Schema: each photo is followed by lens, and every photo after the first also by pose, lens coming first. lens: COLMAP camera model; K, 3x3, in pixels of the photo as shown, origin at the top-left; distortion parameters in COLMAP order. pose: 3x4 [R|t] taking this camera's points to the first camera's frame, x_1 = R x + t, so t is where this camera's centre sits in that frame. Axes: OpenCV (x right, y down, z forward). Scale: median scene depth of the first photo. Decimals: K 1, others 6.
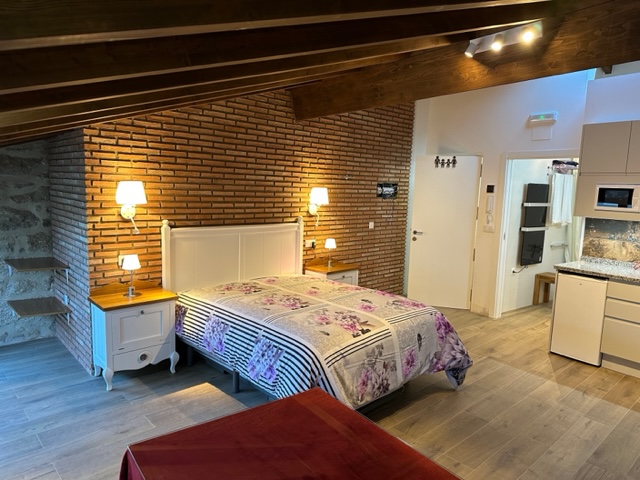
lens RADIAL K [[449.3, 0, 322.0], [0, 449.3, 235.6], [0, 0, 1]] dist [0.055822, -0.024060]
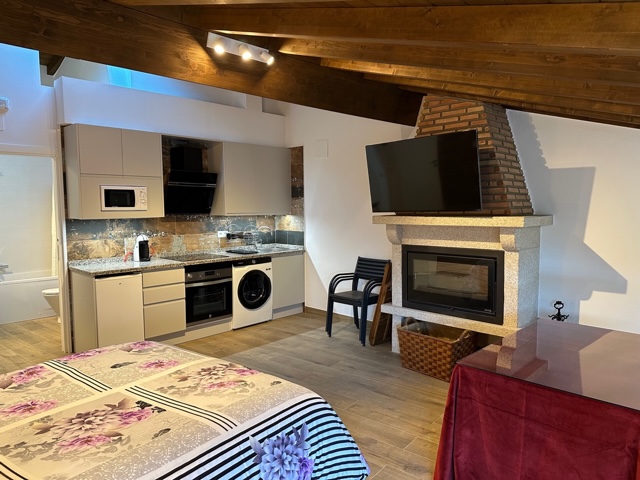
lens RADIAL K [[449.3, 0, 316.9], [0, 449.3, 240.0], [0, 0, 1]] dist [0.055822, -0.024060]
pose [[-0.129104, -0.116874, 0.984719, -0.420468], [0.114976, 0.984568, 0.131931, -0.063992], [-0.984943, 0.130252, -0.113674, 0.583882]]
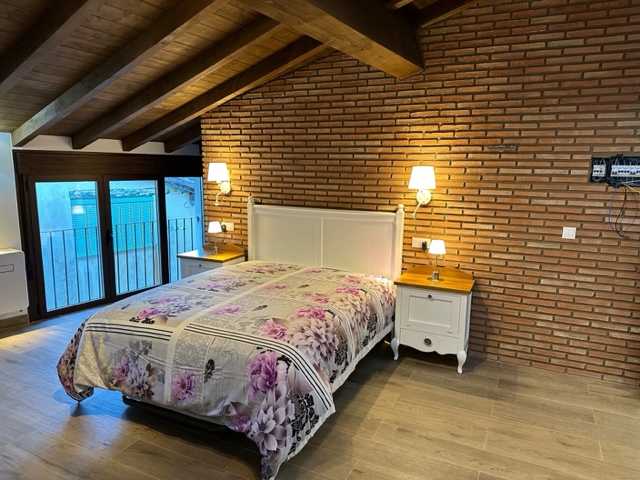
lens RADIAL K [[449.3, 0, 324.4], [0, 449.3, 243.2], [0, 0, 1]] dist [0.055822, -0.024060]
pose [[0.349477, 0.134323, -0.927267, 0.758655], [-0.105448, 0.989021, 0.103526, -0.052927], [0.930992, 0.061598, 0.359804, 0.730015]]
